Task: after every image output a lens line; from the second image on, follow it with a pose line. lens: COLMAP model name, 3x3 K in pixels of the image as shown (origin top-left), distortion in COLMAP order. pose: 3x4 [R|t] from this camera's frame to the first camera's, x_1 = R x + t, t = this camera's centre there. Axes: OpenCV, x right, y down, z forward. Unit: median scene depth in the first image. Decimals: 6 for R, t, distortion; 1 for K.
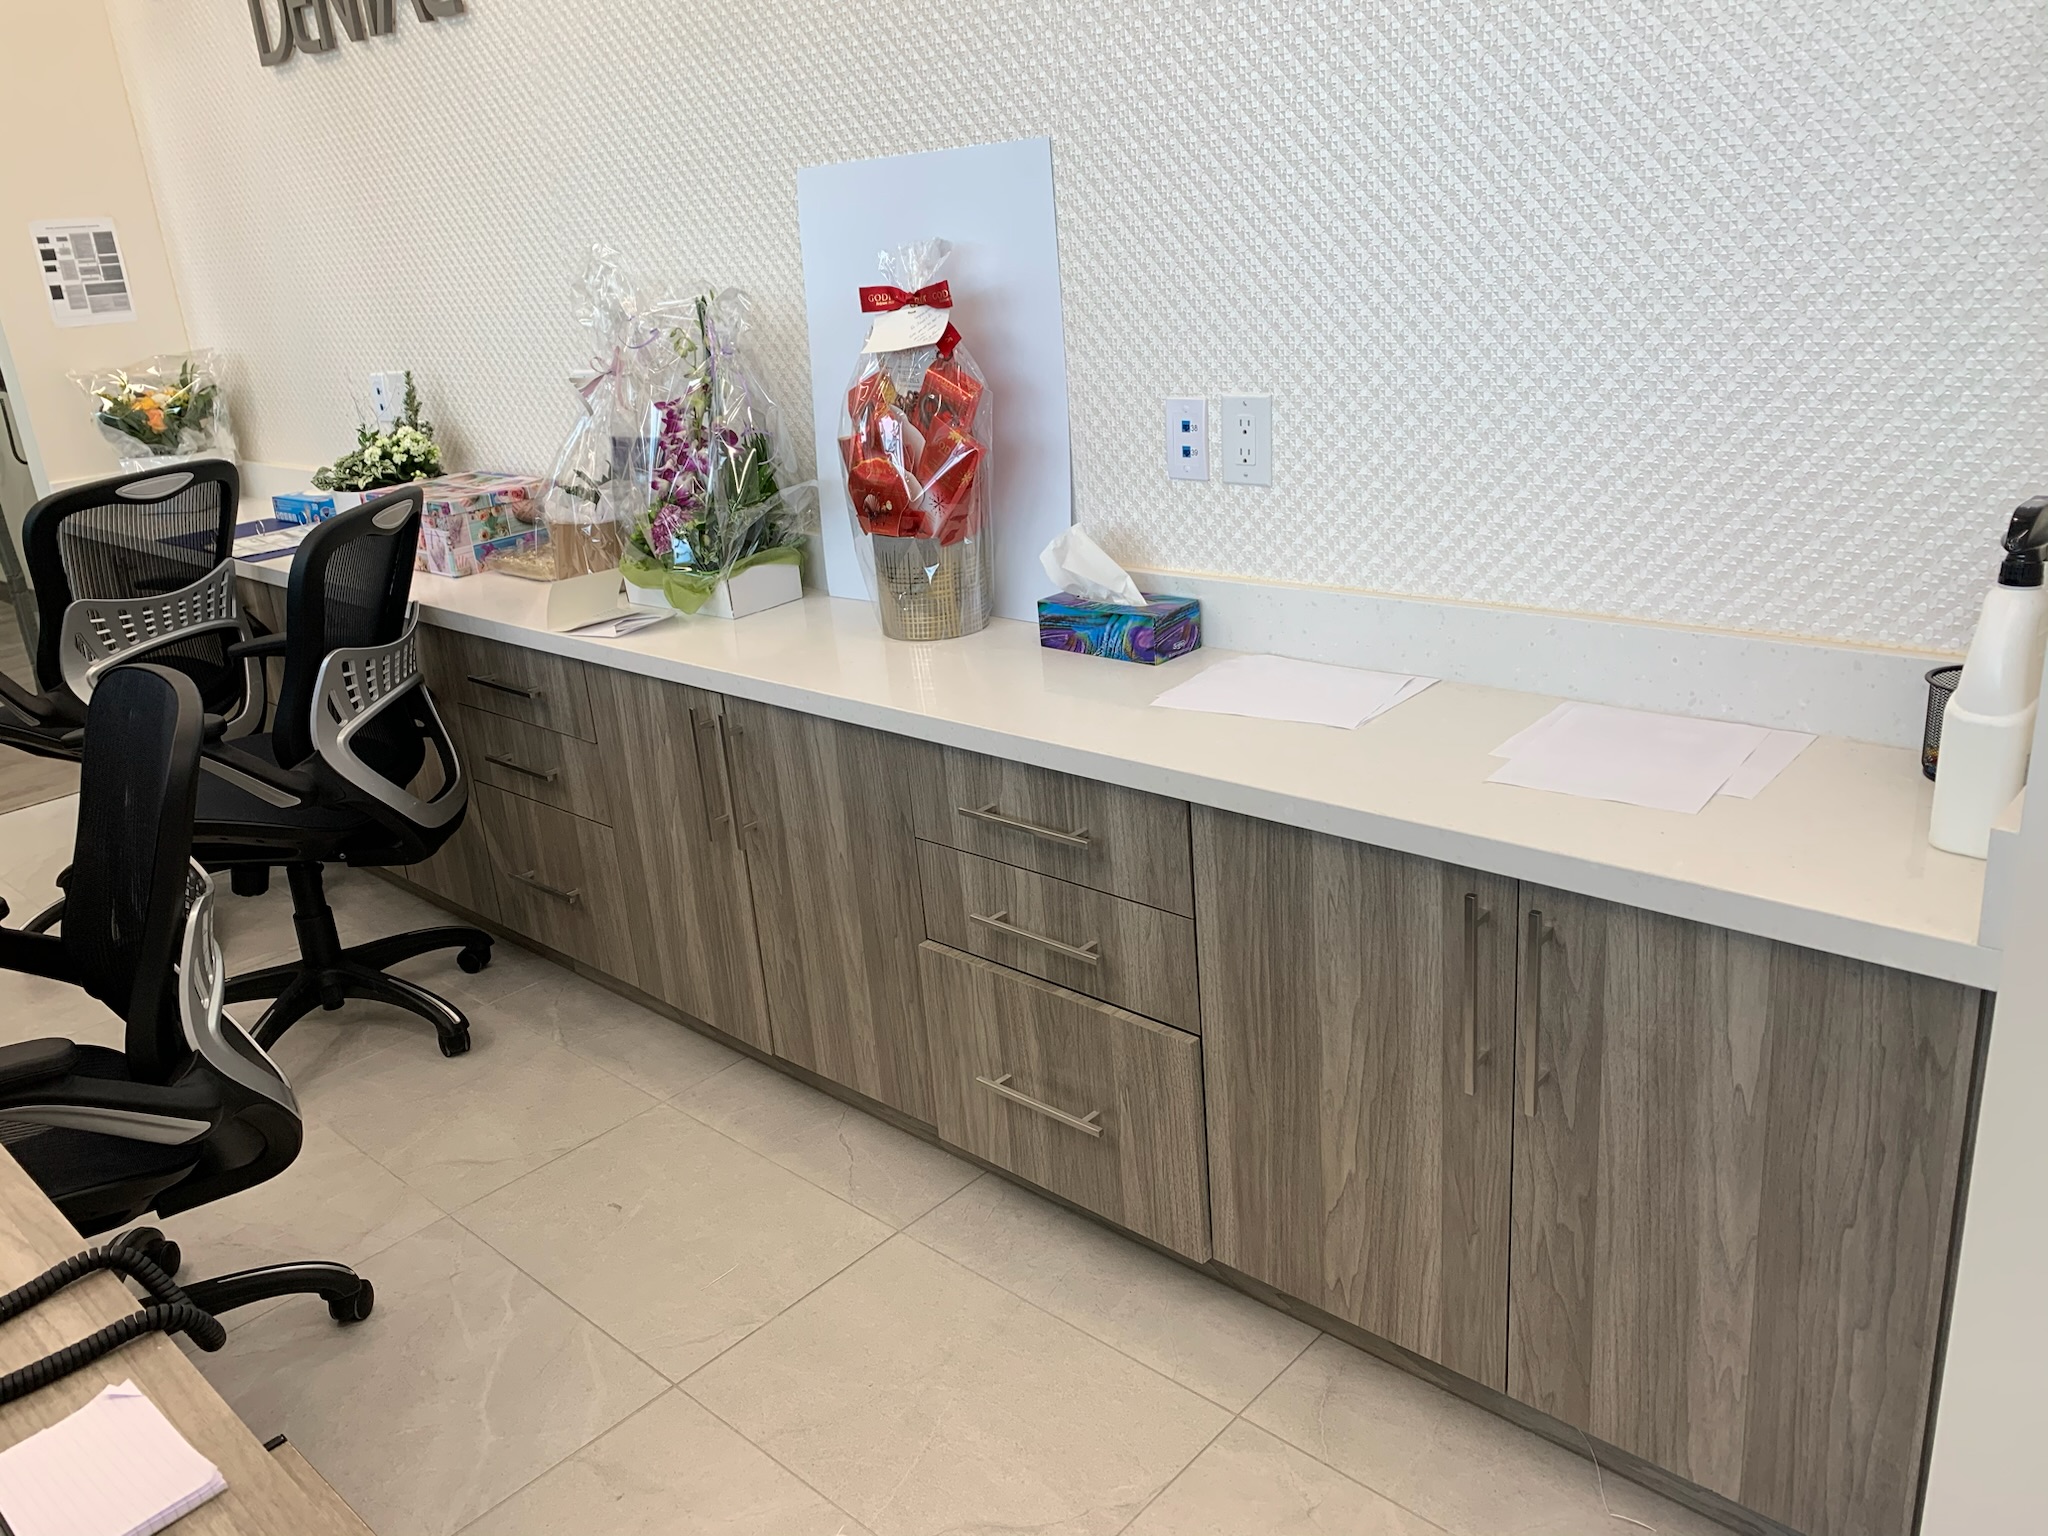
lens RADIAL K [[1552.3, 0, 1024.1], [0, 1552.3, 763.8], [0, 0, 1]] dist [0.013806, -0.017186]
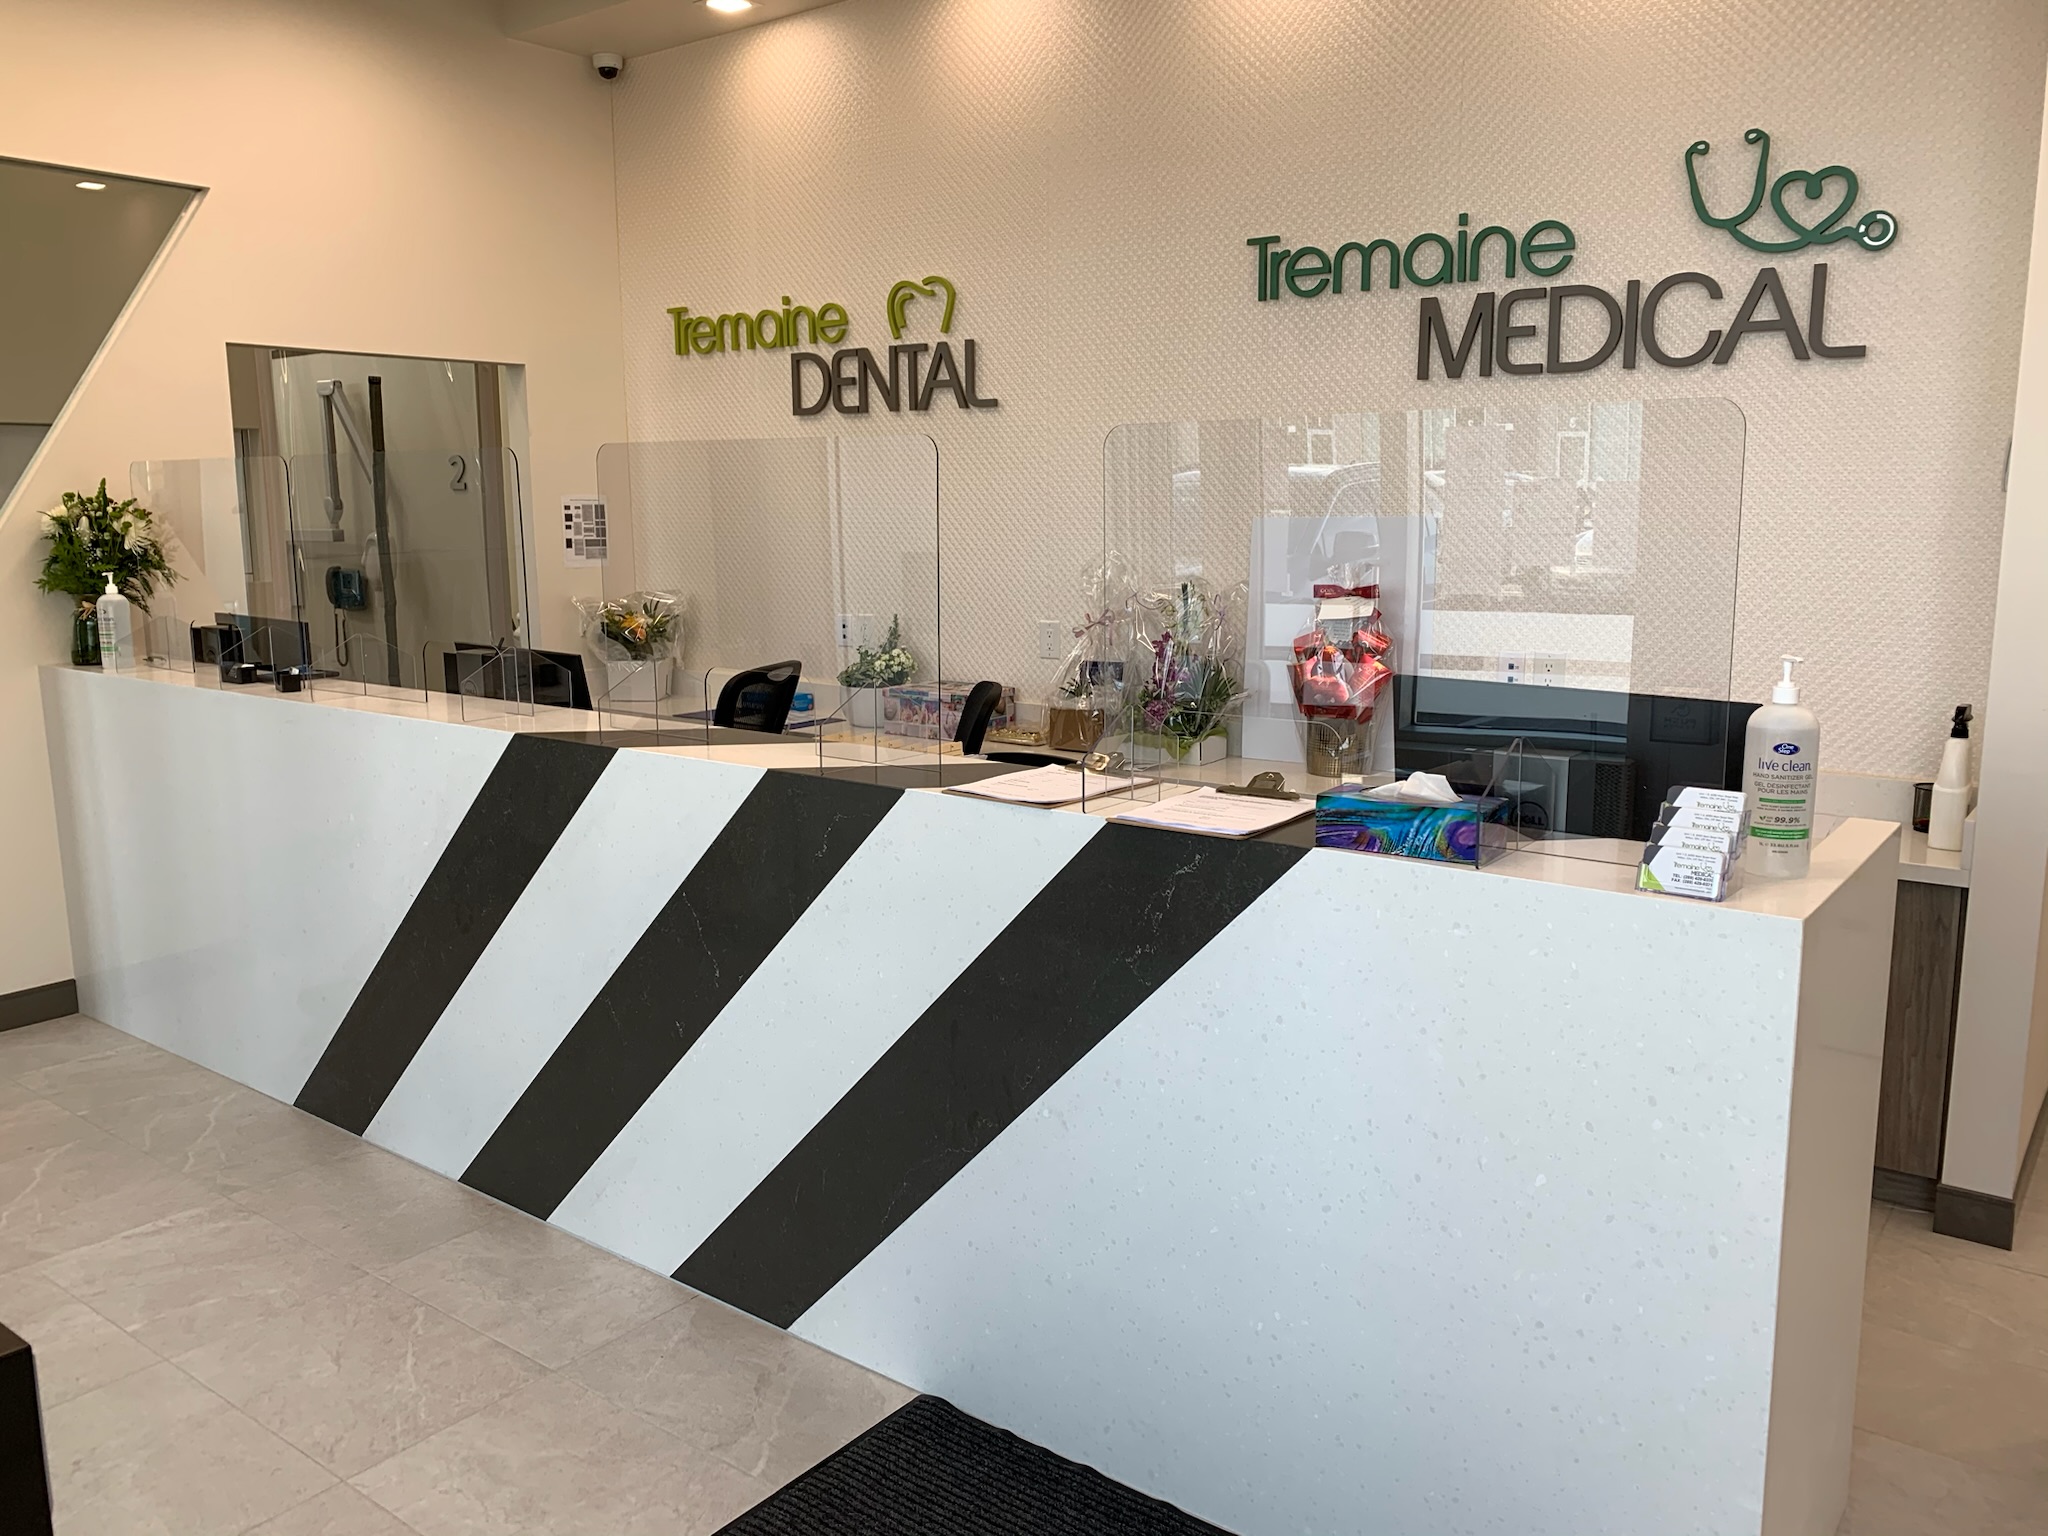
lens RADIAL K [[1552.3, 0, 1025.4], [0, 1552.3, 766.9], [0, 0, 1]] dist [0.013806, -0.017186]
pose [[0.991242, 0.058876, 0.118205, -0.647306], [-0.036301, 0.982112, -0.184764, 0.254524], [-0.126968, 0.178855, 0.975648, -0.703528]]
